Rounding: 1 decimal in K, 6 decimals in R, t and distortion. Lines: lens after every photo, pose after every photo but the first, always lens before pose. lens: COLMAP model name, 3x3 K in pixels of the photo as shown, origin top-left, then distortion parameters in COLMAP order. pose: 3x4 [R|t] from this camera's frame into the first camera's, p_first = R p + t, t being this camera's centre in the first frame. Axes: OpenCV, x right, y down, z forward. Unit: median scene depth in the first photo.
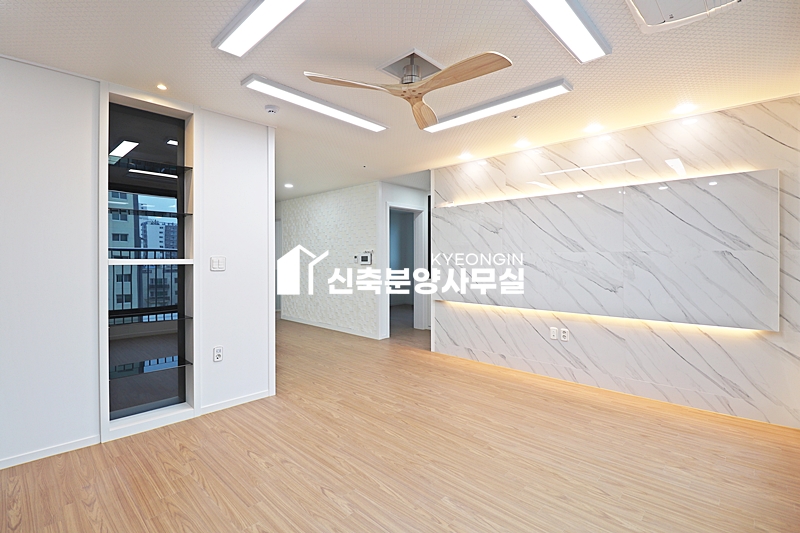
lens RADIAL K [[376.6, 0, 401.2], [0, 376.6, 259.6], [0, 0, 1]] dist [-0.000557, -0.013963]
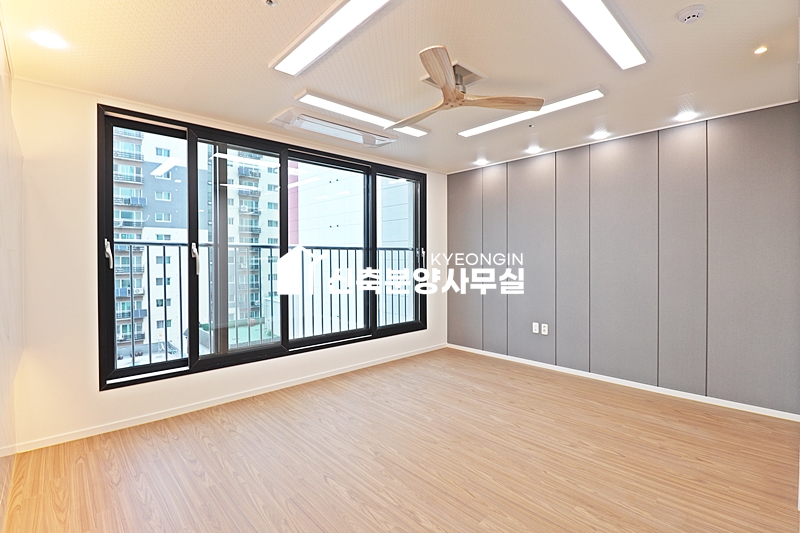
lens RADIAL K [[376.6, 0, 401.2], [0, 376.6, 259.6], [0, 0, 1]] dist [-0.000557, -0.013963]
pose [[-0.997831, 0.003598, 0.065736, 0.107426], [0.004231, 0.999946, 0.009493, -0.014361], [-0.065699, 0.009750, -0.997792, 2.040428]]
